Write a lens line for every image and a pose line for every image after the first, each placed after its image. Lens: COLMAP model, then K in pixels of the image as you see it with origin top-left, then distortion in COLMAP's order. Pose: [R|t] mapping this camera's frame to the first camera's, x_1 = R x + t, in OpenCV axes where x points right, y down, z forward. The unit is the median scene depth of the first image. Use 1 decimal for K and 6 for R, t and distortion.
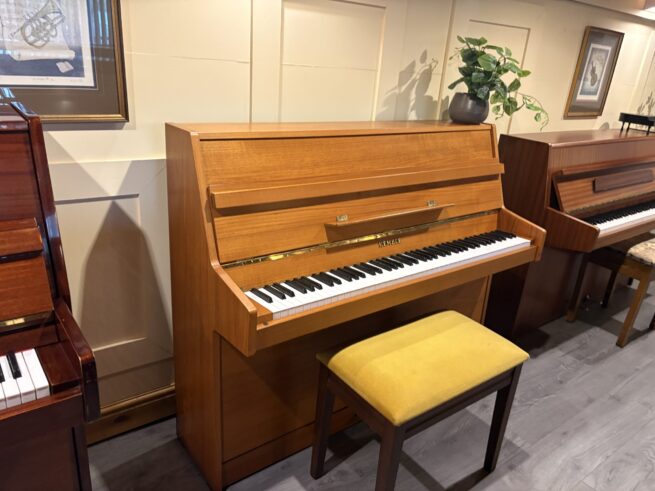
lens RADIAL K [[494.4, 0, 325.6], [0, 494.4, 249.3], [0, 0, 1]] dist [0.071464, -0.072538]
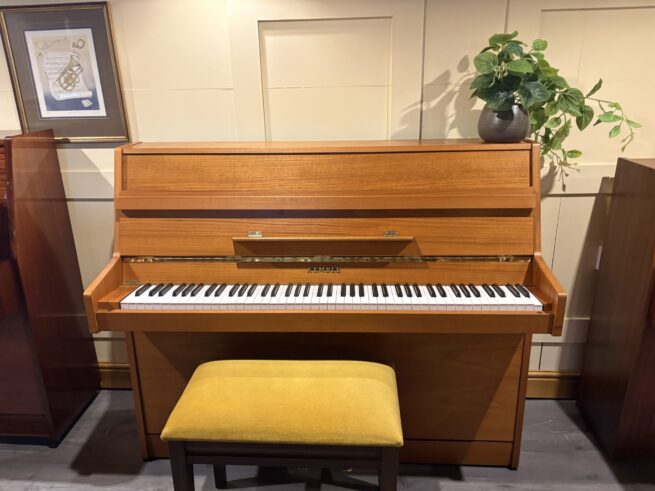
lens RADIAL K [[494.4, 0, 325.6], [0, 494.4, 249.3], [0, 0, 1]] dist [0.071464, -0.072538]
pose [[0.761844, 0.119745, -0.636596, 0.687066], [-0.160842, 0.986956, -0.006839, -0.043018], [0.627473, 0.107602, 0.771167, 0.283246]]
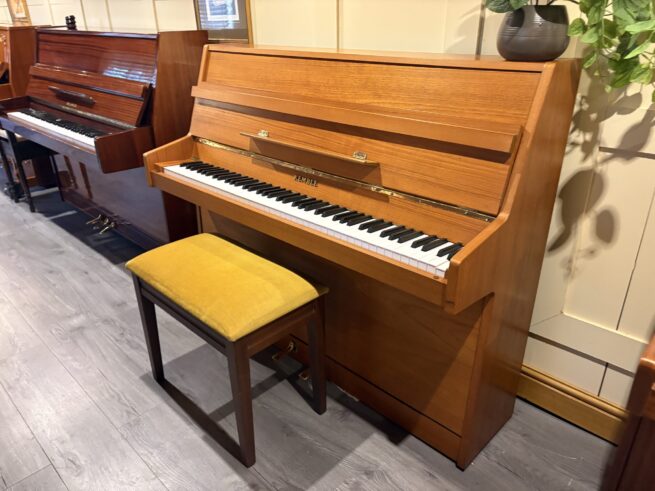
lens RADIAL K [[494.4, 0, 325.6], [0, 494.4, 249.3], [0, 0, 1]] dist [0.071464, -0.072538]
pose [[0.148565, 0.345858, -0.926451, 0.998819], [-0.339220, 0.897828, 0.280775, -0.163649], [0.928902, 0.272557, 0.250708, 0.812010]]
